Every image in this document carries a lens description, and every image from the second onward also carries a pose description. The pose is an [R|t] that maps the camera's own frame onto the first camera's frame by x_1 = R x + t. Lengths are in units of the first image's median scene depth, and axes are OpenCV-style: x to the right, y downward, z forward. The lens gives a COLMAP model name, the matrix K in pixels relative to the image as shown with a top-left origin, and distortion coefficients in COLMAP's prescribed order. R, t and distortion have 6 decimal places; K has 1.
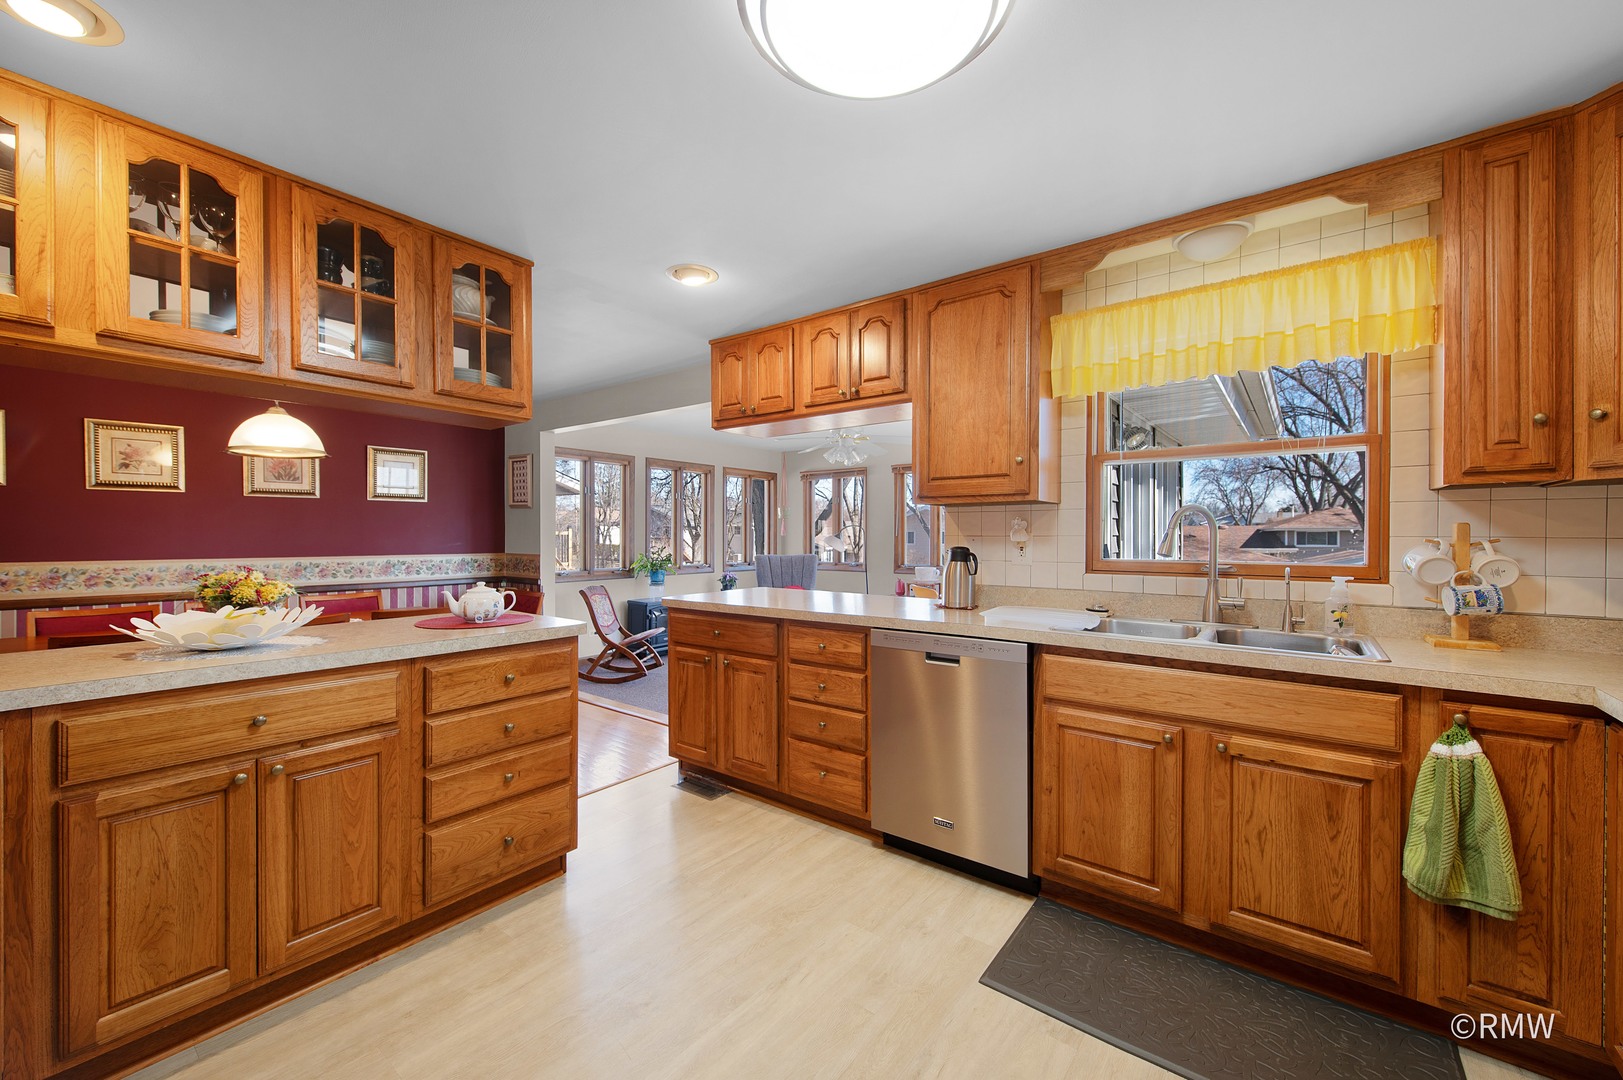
lens RADIAL K [[636.6, 0, 810.5], [0, 636.6, 544.2], [0, 0, 1]] dist [0.014148, -0.005092]
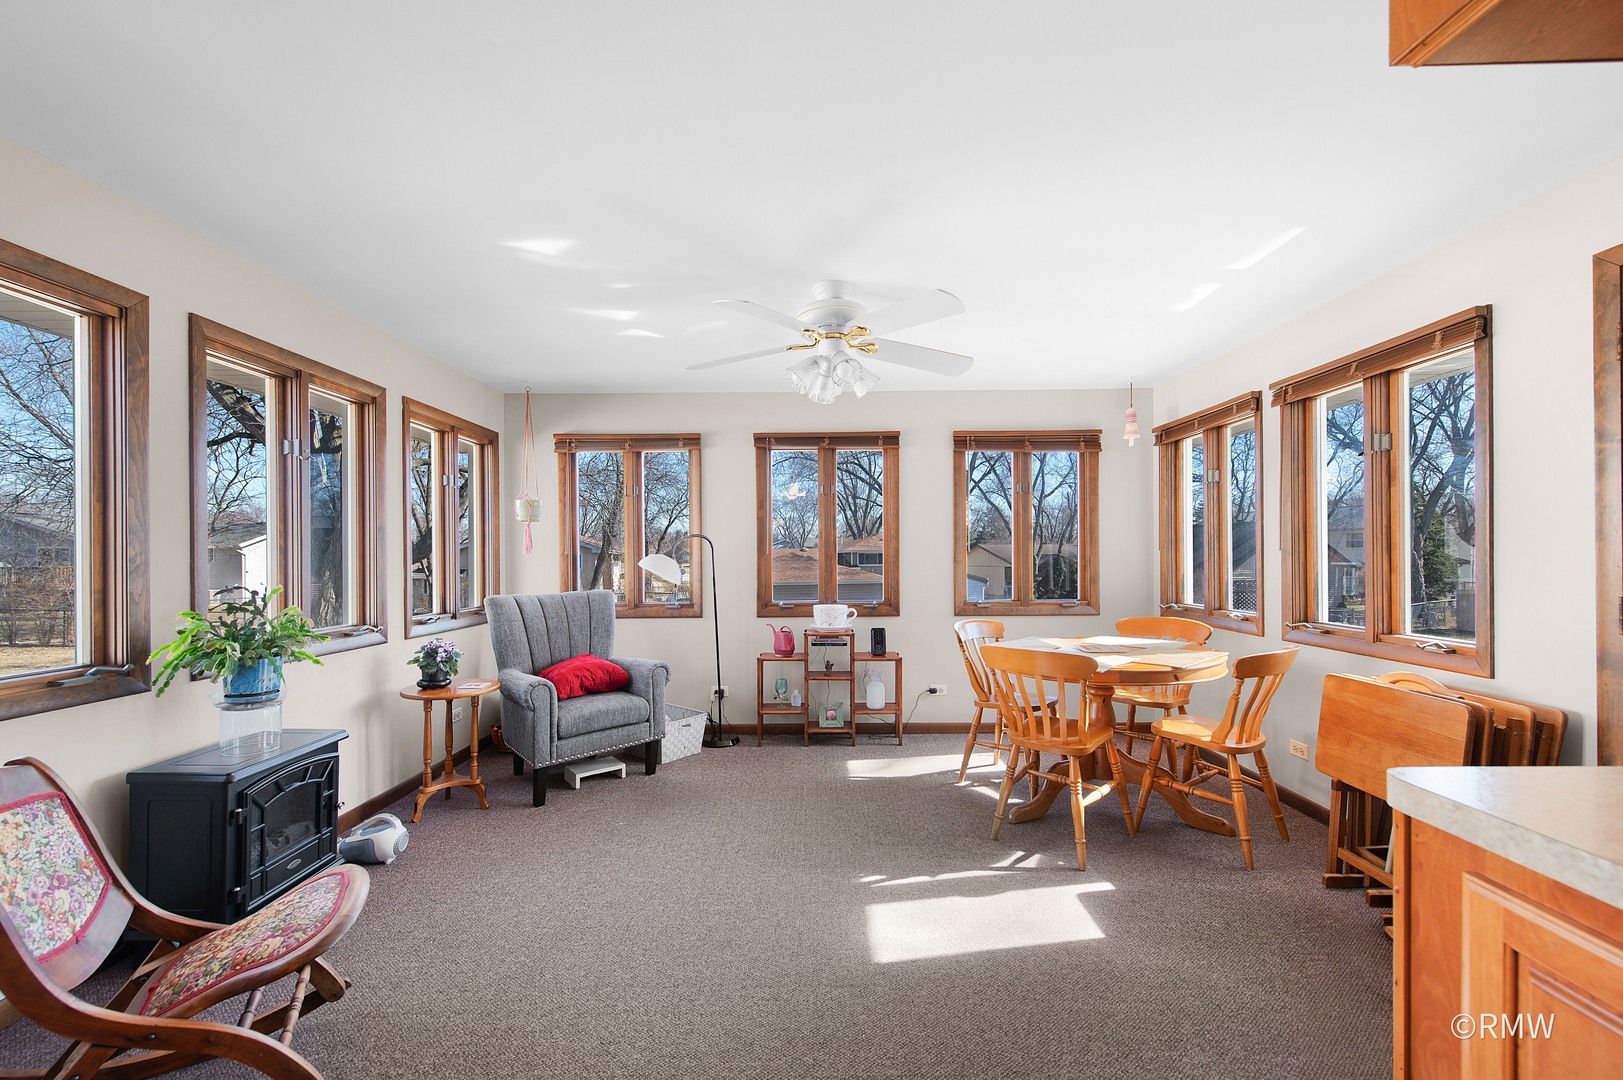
lens RADIAL K [[652.0, 0, 808.4], [0, 652.0, 572.2], [0, 0, 1]] dist [0.001952, 0.000037]
pose [[0.804914, -0.013754, 0.593233, -0.549057], [0.008114, 0.999893, 0.012173, -0.016860], [-0.593337, -0.004985, 0.804939, 1.469030]]
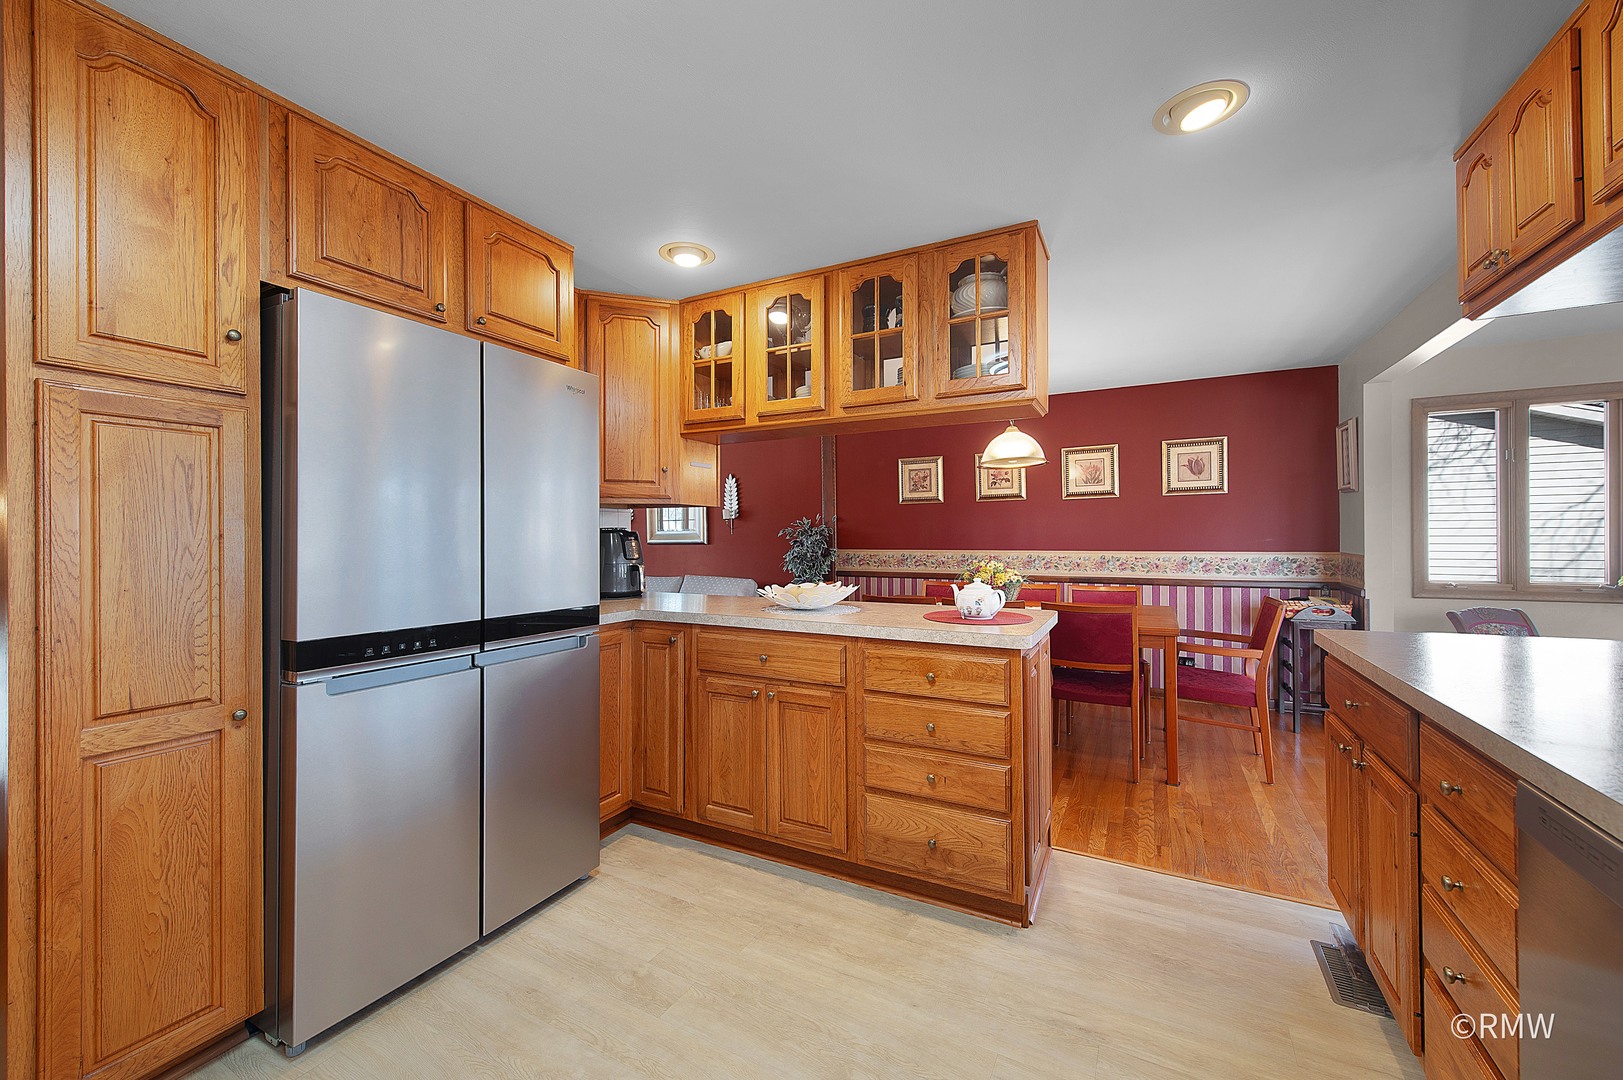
lens RADIAL K [[639.4, 0, 806.7], [0, 639.4, 536.2], [0, 0, 1]] dist [0.014685, -0.000099]
pose [[0.167370, -0.001089, -0.985894, 0.393065], [-0.004722, 0.999987, -0.001906, -0.001917], [0.985883, 0.004975, 0.167363, 0.549530]]
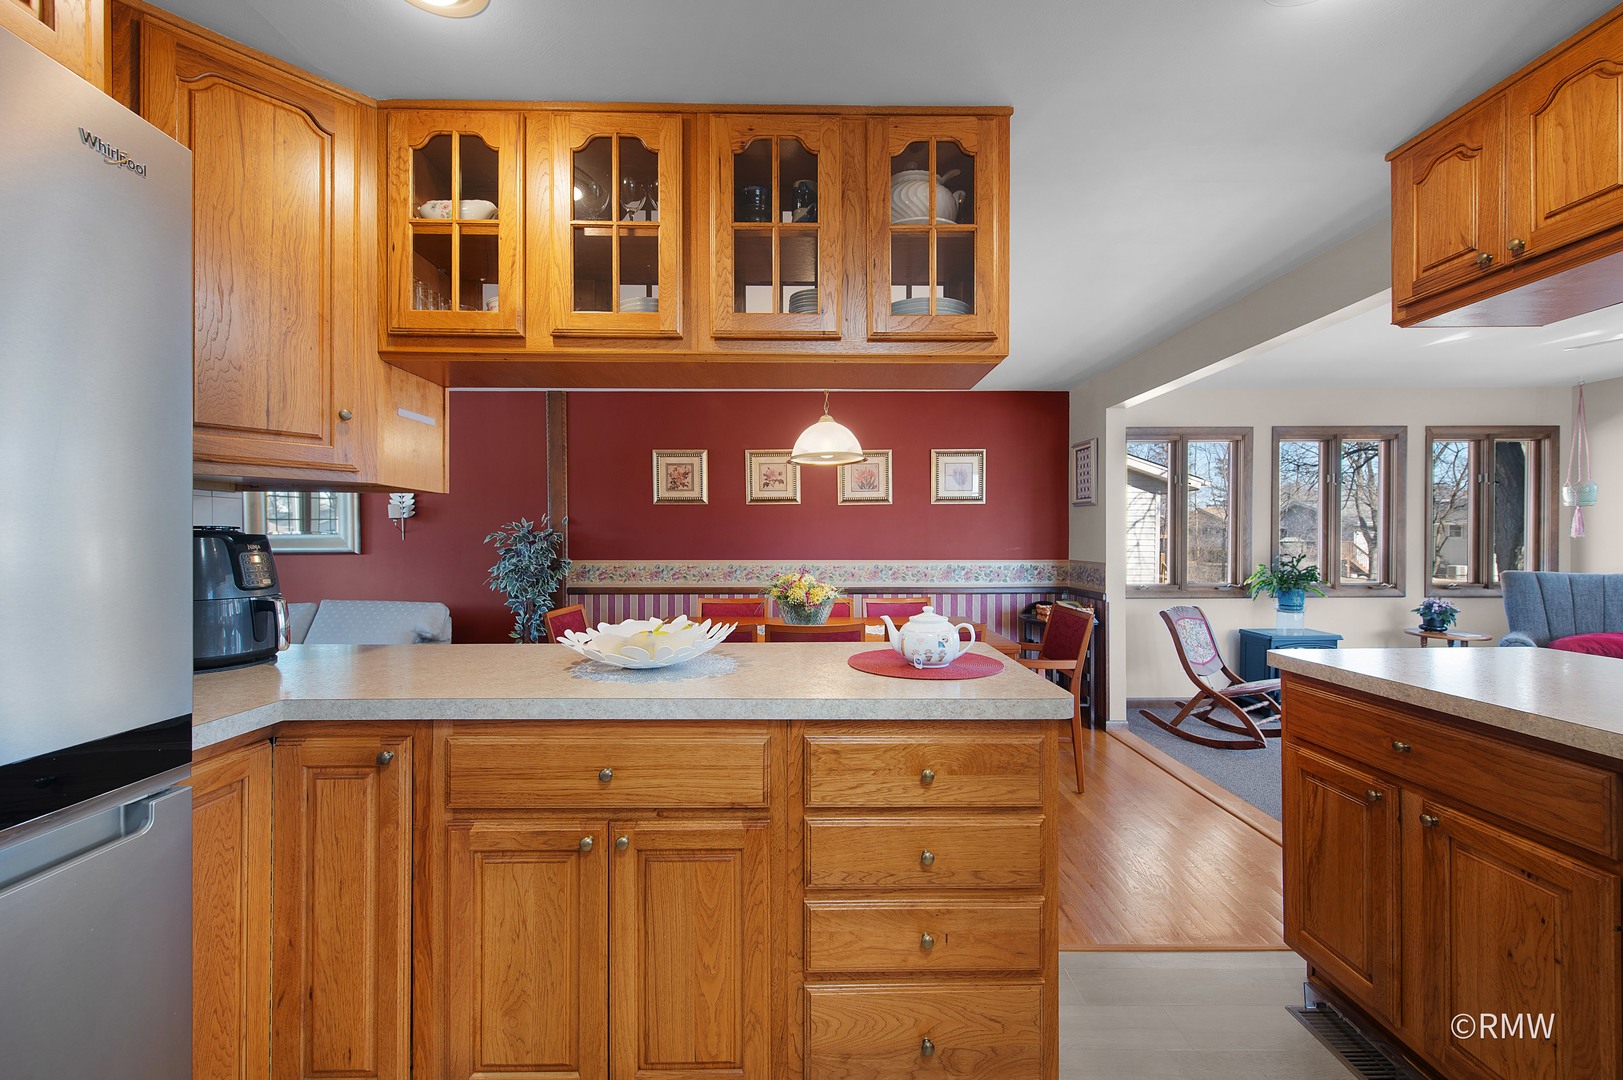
lens RADIAL K [[636.6, 0, 810.5], [0, 636.6, 544.2], [0, 0, 1]] dist [0.014148, -0.005092]
pose [[0.620660, 0.002140, -0.784077, -0.058994], [-0.007225, 0.999969, -0.002990, -0.004241], [0.784047, 0.007521, 0.620656, 0.458010]]
